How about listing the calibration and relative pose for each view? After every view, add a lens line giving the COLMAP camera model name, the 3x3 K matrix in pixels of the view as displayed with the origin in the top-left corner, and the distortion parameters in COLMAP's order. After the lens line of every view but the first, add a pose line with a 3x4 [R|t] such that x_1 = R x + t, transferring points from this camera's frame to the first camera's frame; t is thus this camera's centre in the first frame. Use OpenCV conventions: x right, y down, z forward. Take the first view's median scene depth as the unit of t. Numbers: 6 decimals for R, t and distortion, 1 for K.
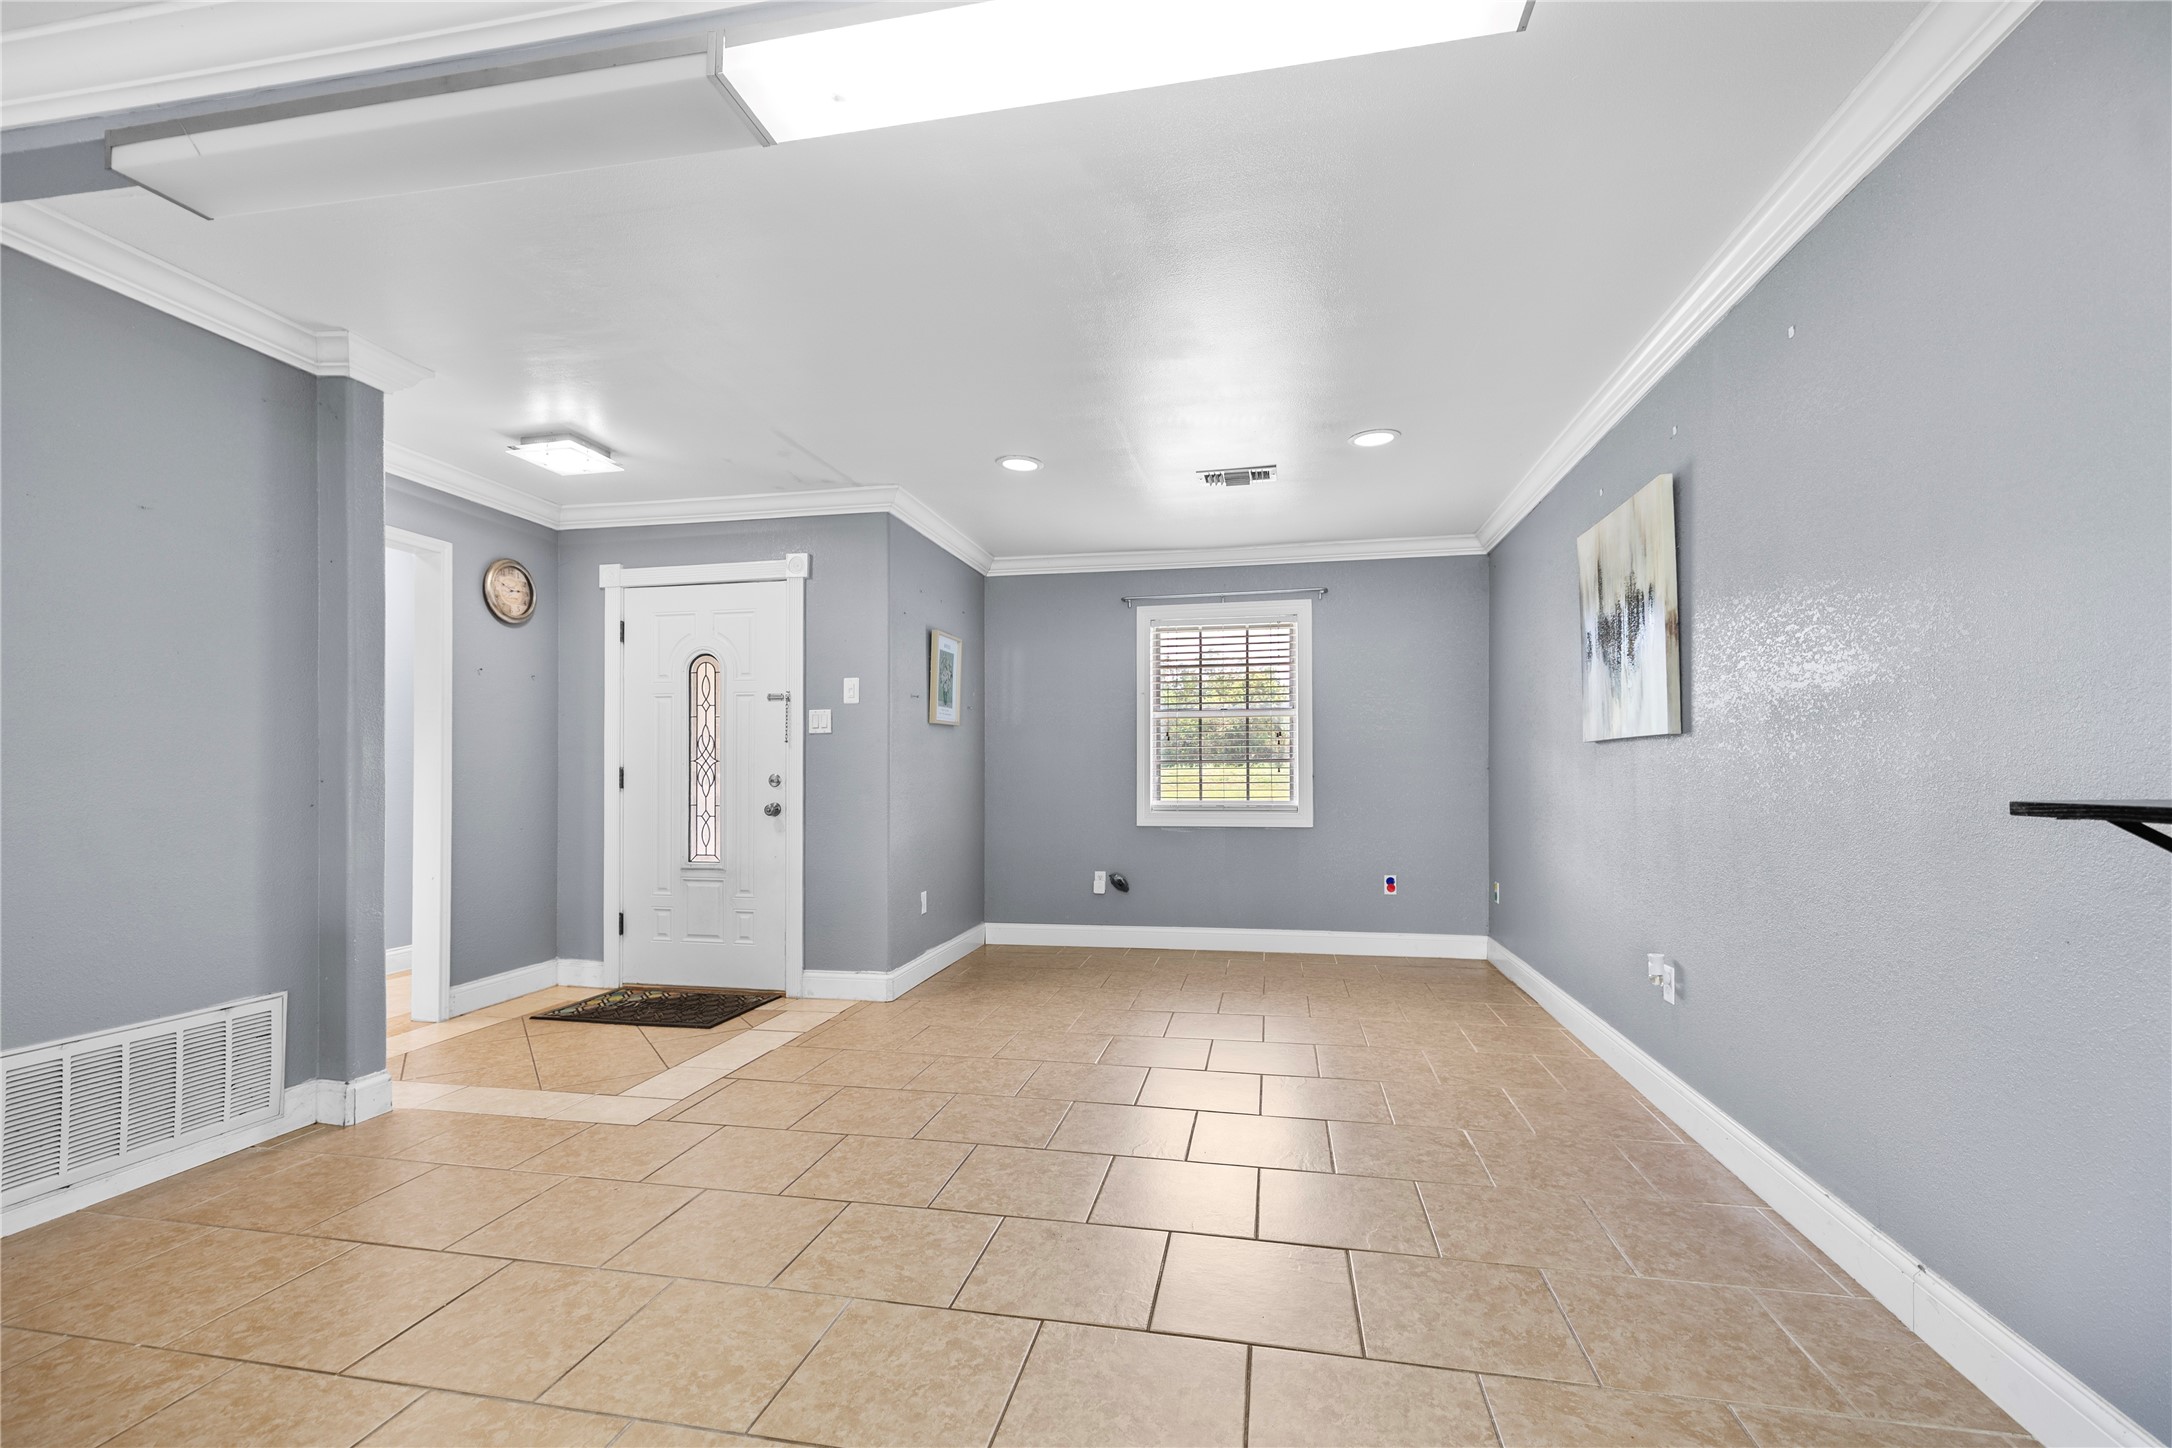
lens RADIAL K [[929.8, 0, 1088.3], [0, 929.8, 755.5], [0, 0, 1]] dist [0.000296, 0.000102]
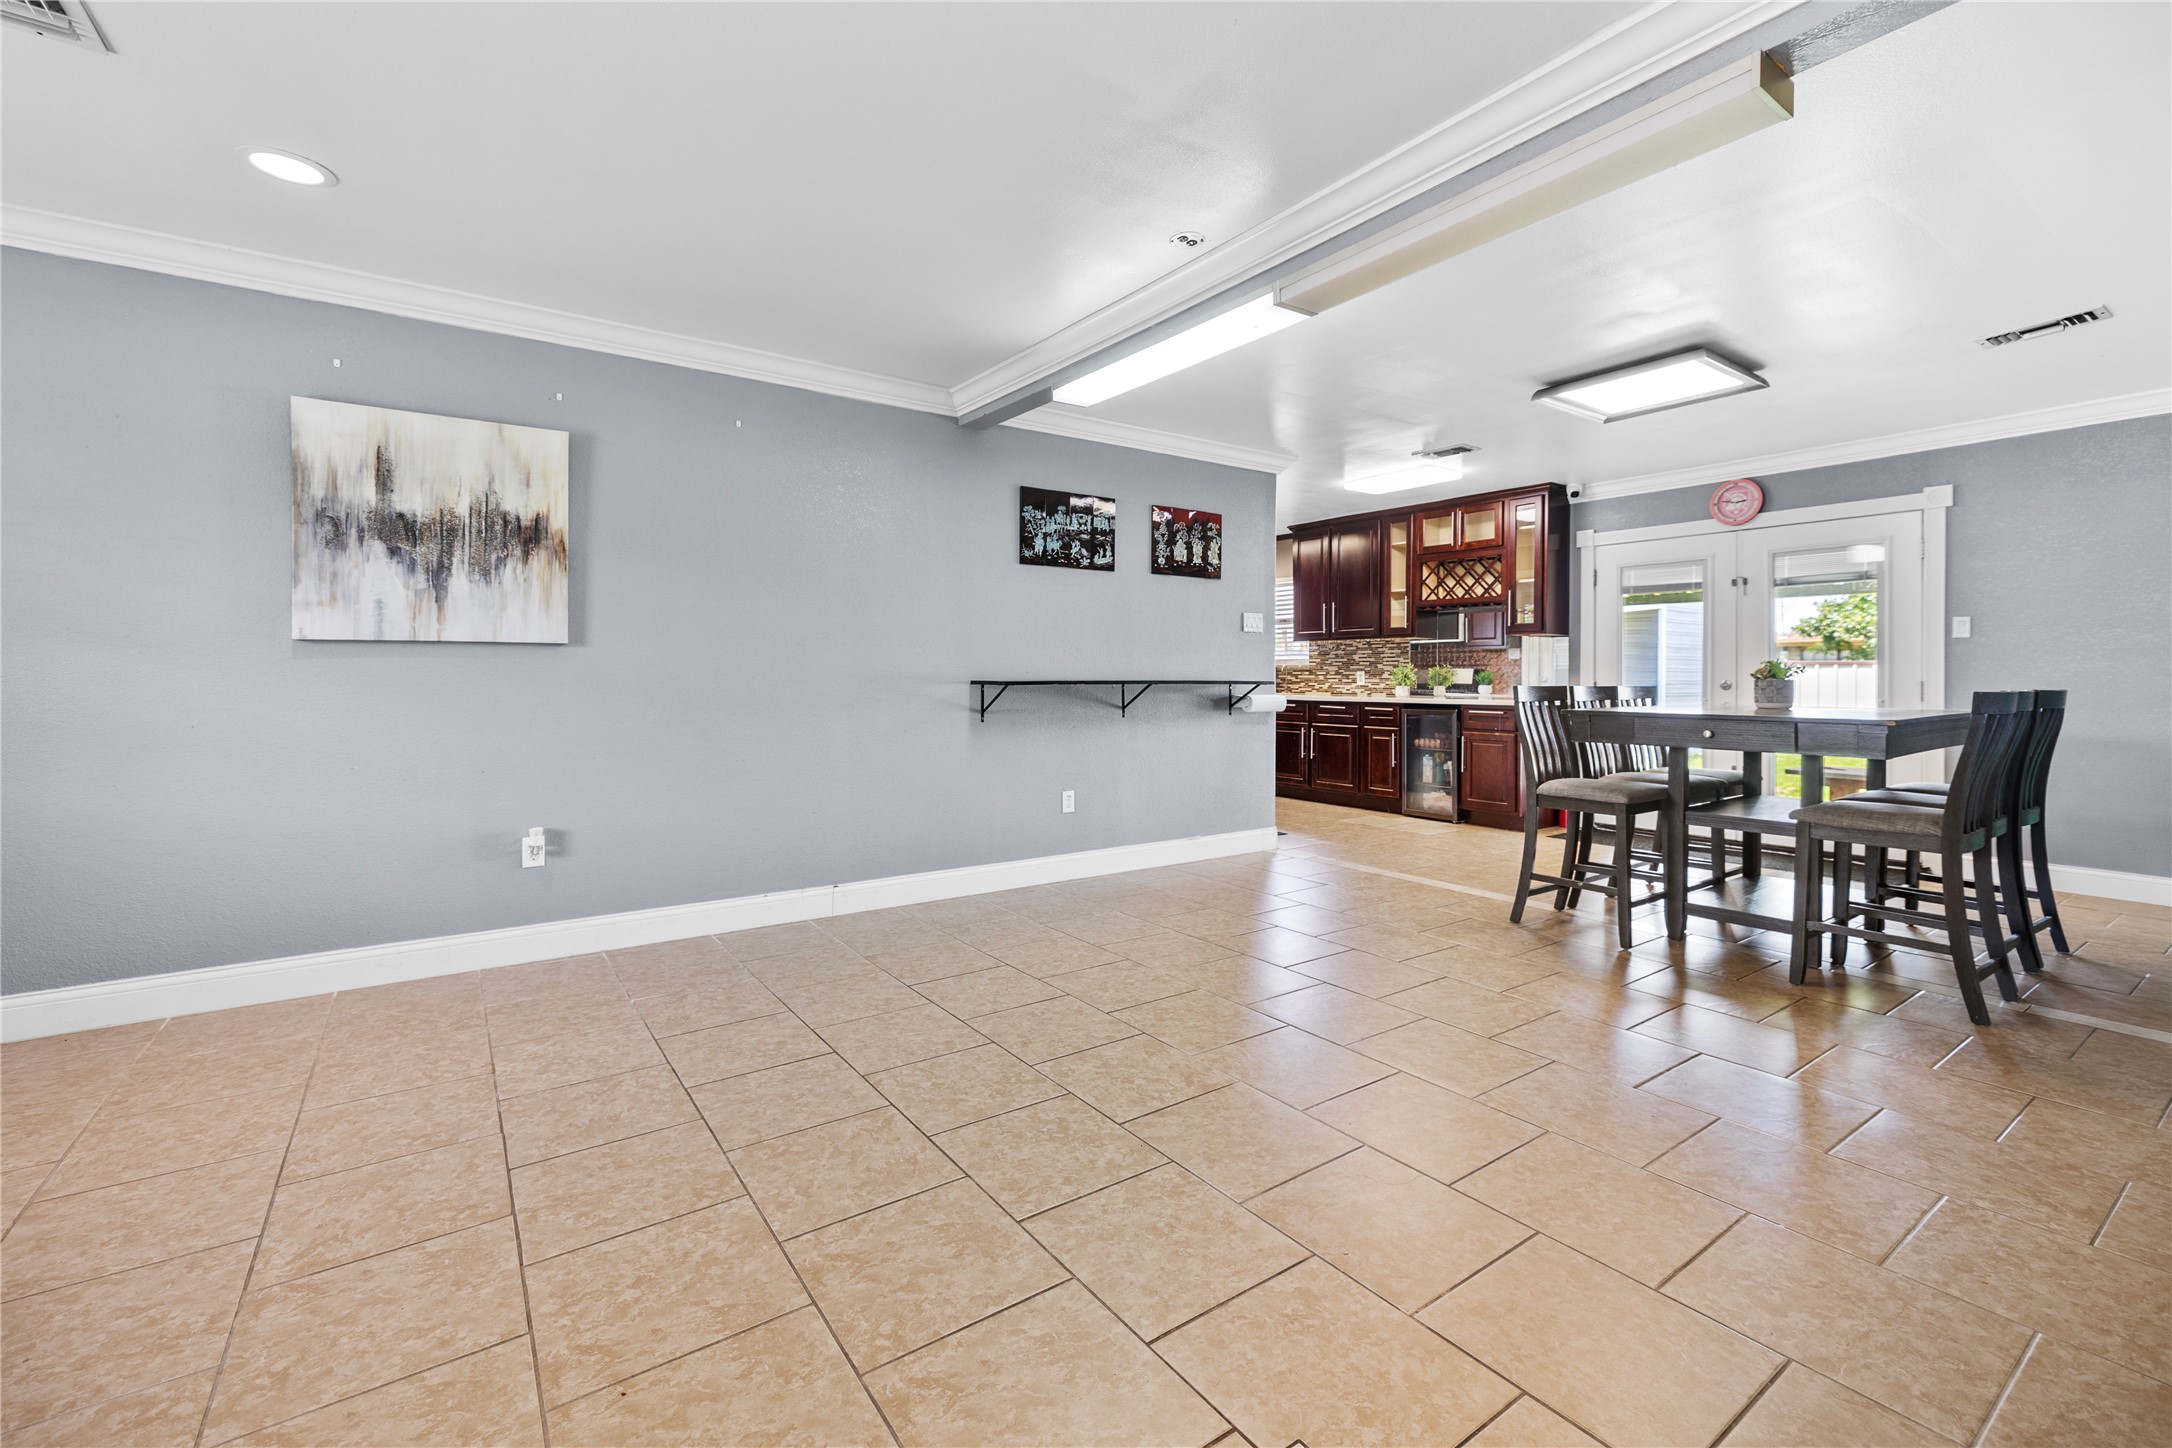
lens RADIAL K [[928.0, 0, 1080.6], [0, 928.0, 677.8], [0, 0, 1]] dist [0.002115, -0.000085]
pose [[-0.719211, 0.000588, 0.694791, -0.460080], [-0.009409, 0.999900, -0.010586, 0.018681], [-0.694728, -0.014151, -0.719134, 0.892032]]
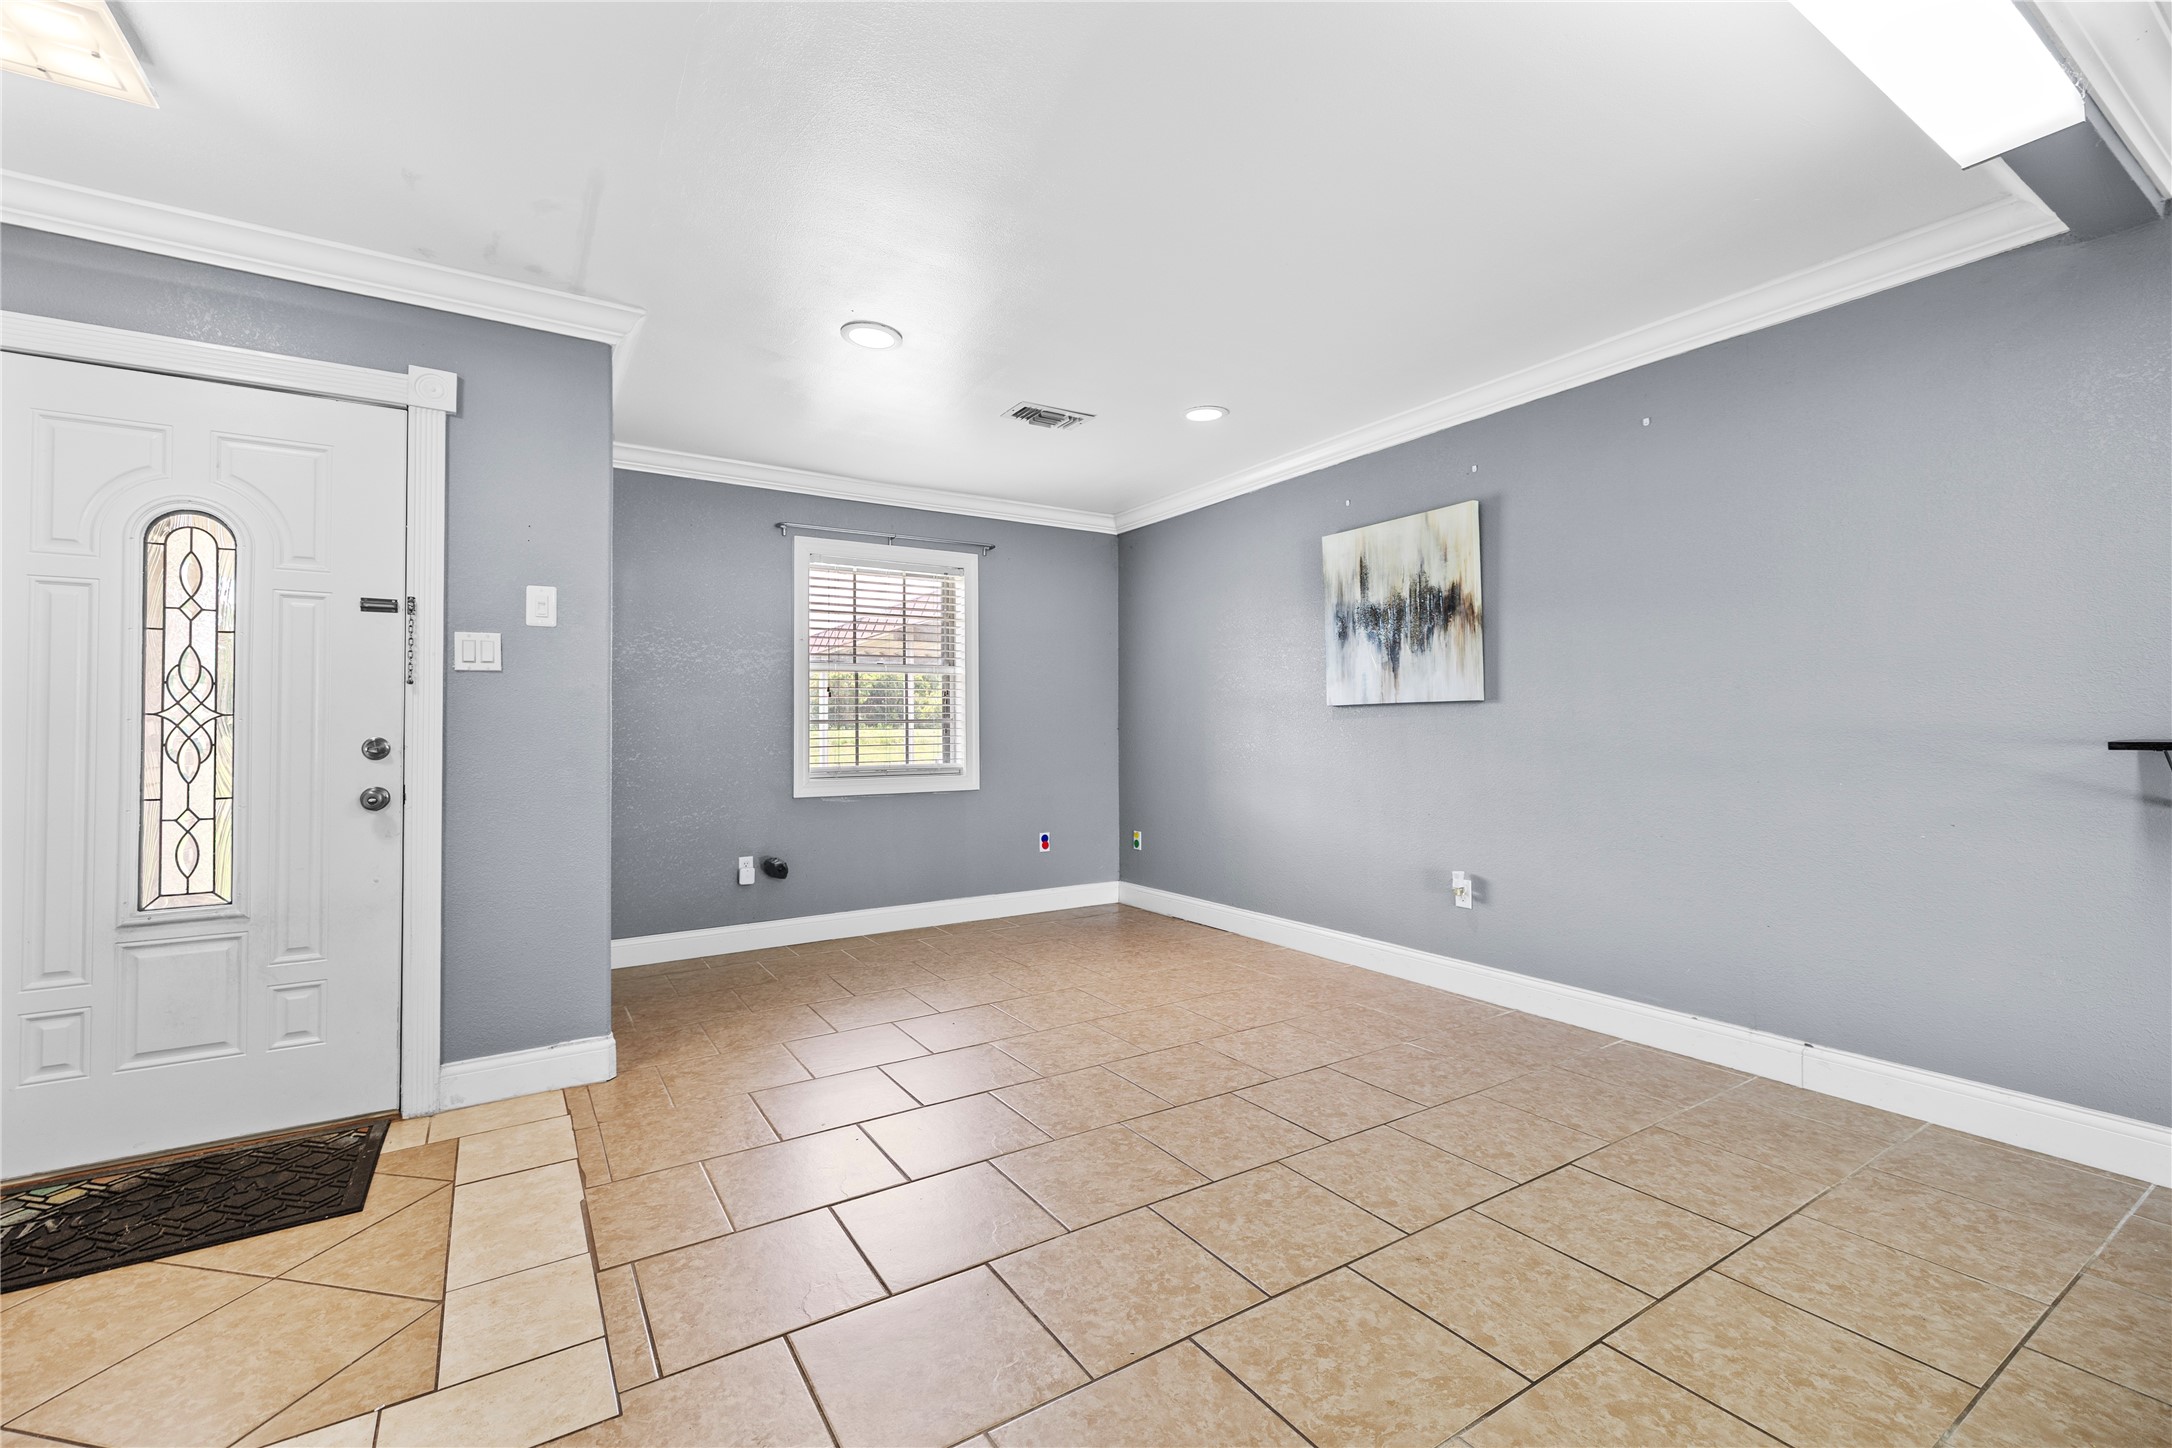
lens RADIAL K [[916.1, 0, 1084.7], [0, 916.1, 708.0], [0, 0, 1]] dist [0.000609, 0.000109]
pose [[0.724013, 0.015157, 0.689620, -0.416447], [-0.006999, 0.999869, -0.014628, 0.006517], [-0.689751, 0.005764, 0.724024, 0.285299]]
